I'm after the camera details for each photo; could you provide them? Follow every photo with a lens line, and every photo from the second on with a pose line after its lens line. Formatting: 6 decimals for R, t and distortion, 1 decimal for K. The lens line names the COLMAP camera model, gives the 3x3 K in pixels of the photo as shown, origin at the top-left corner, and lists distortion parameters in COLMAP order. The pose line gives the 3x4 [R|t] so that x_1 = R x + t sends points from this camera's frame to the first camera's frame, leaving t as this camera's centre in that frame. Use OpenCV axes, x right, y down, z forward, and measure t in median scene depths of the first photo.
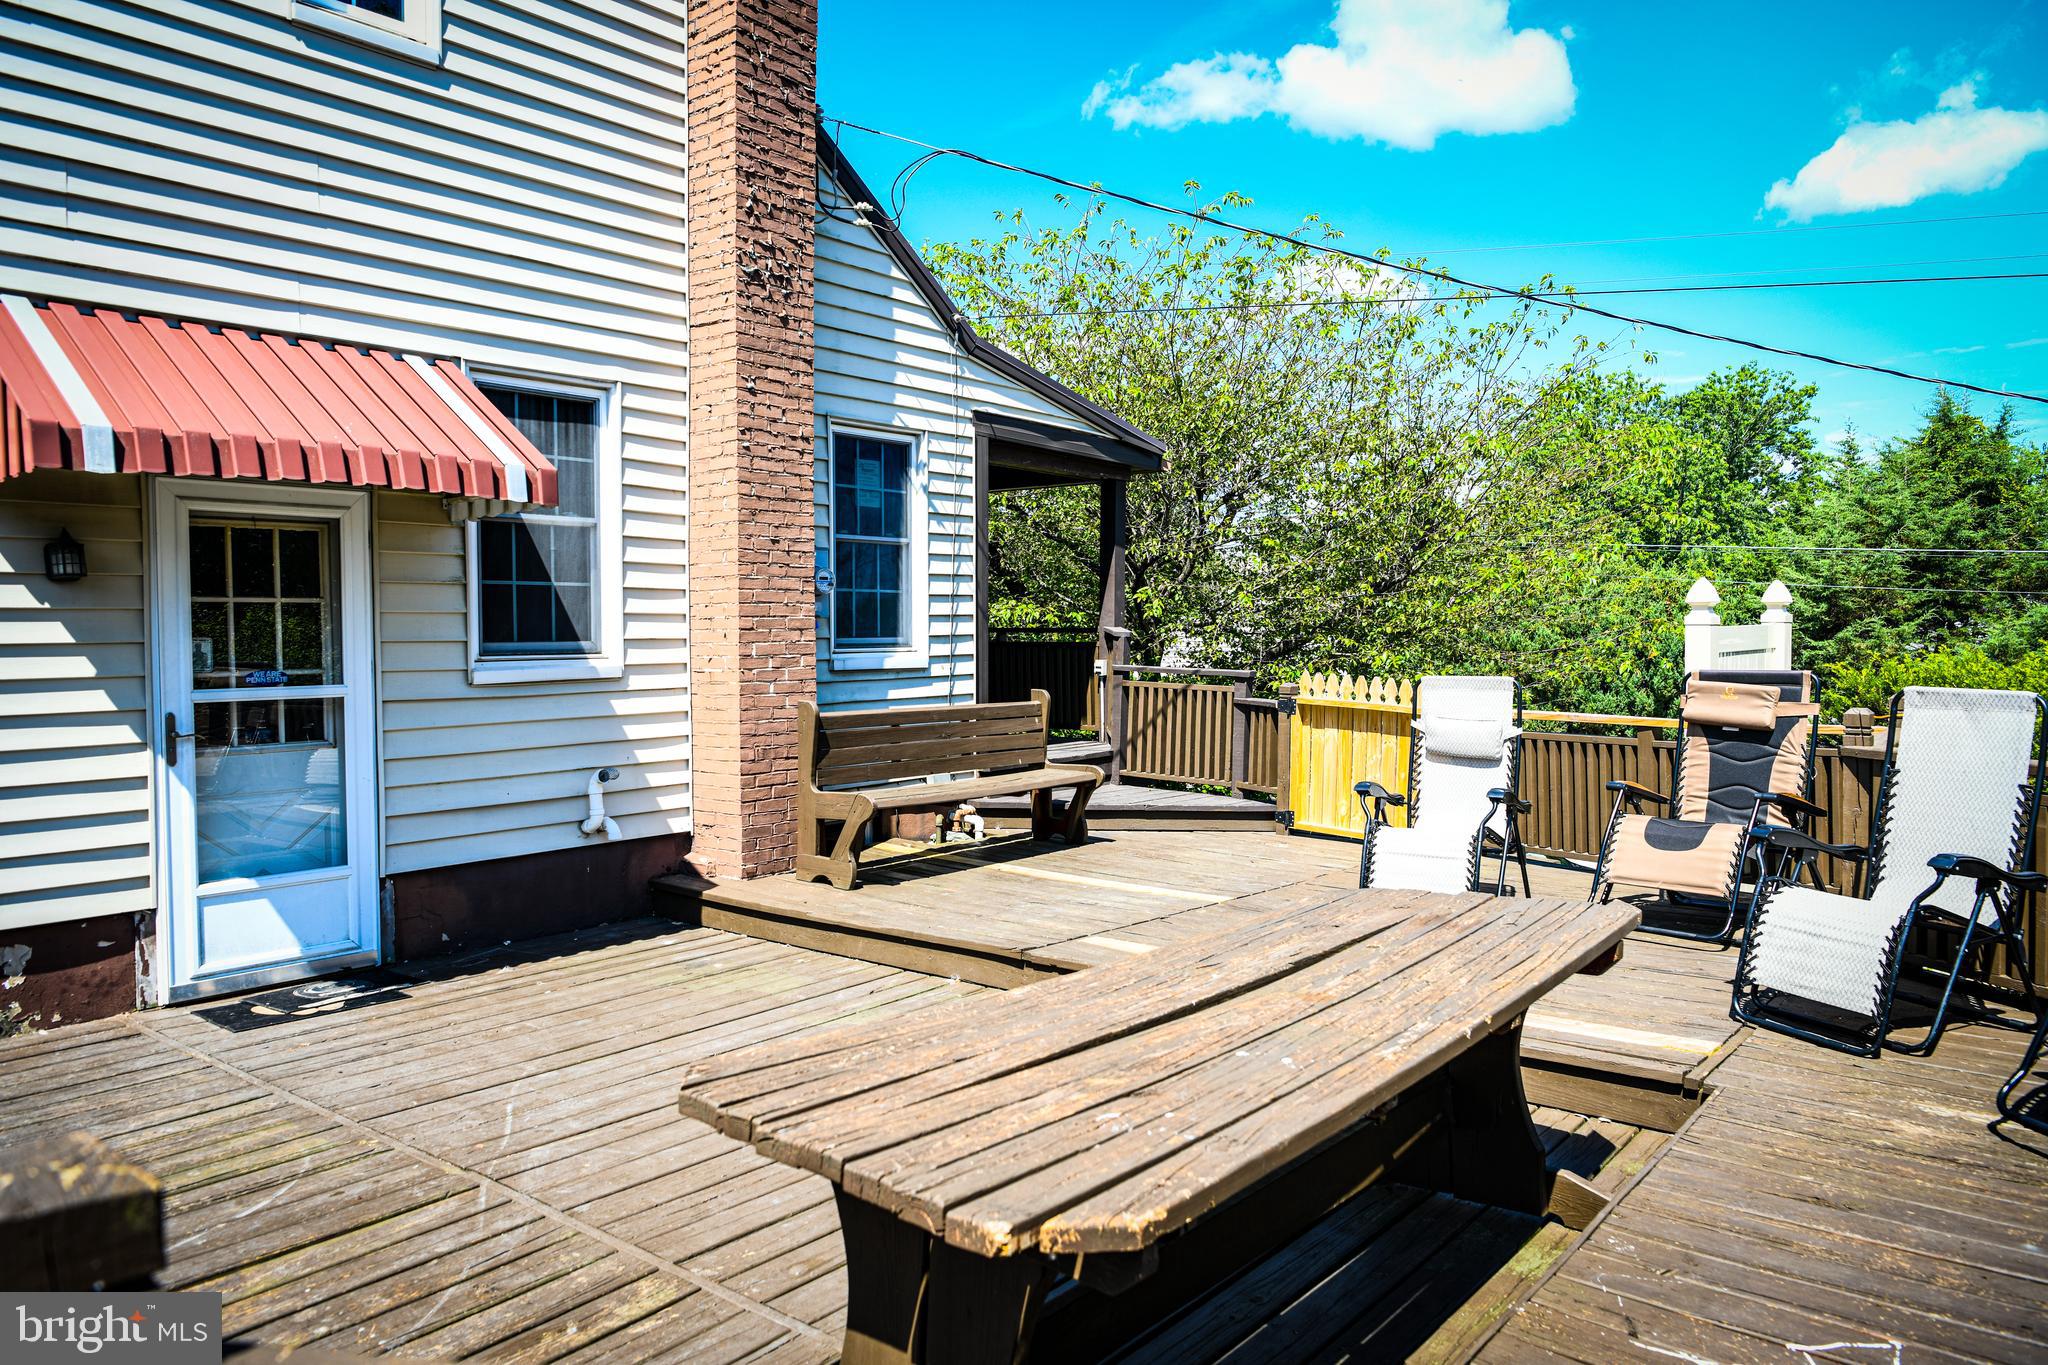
lens RADIAL K [[1408.5, 0, 1026.1], [0, 1408.5, 685.8], [0, 0, 1]] dist [-0.019689, 0.004709]
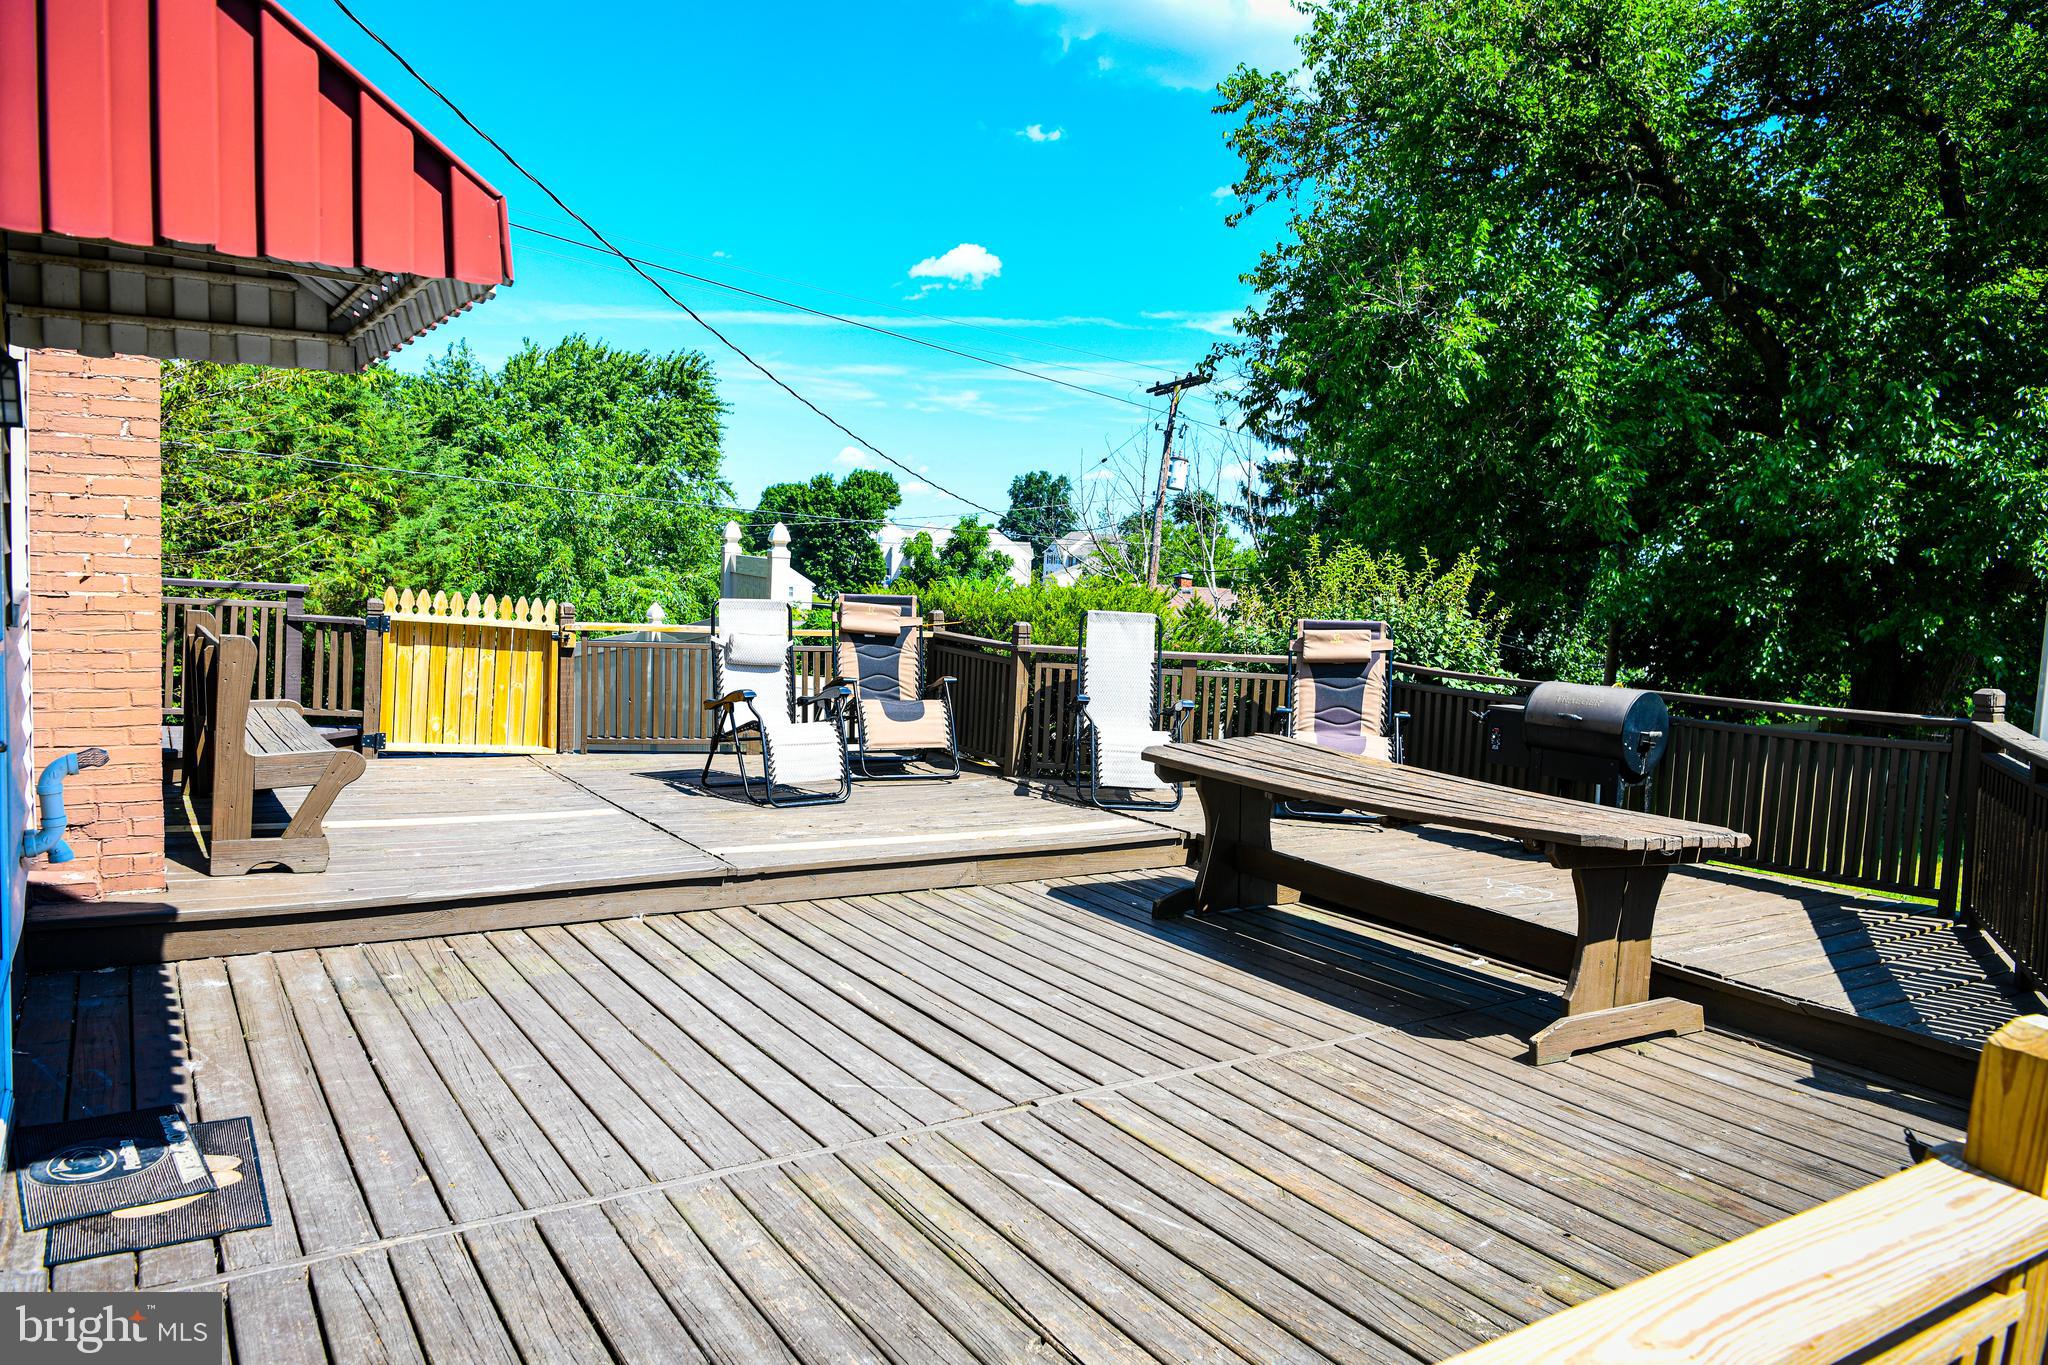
lens RADIAL K [[1408.5, 0, 1035.0], [0, 1408.5, 676.2], [0, 0, 1]] dist [-0.019689, 0.004709]
pose [[0.303372, -0.061035, 0.950915, -0.806512], [-0.010615, 0.997668, 0.067422, -0.026420], [-0.952813, -0.030548, 0.302017, 0.399172]]
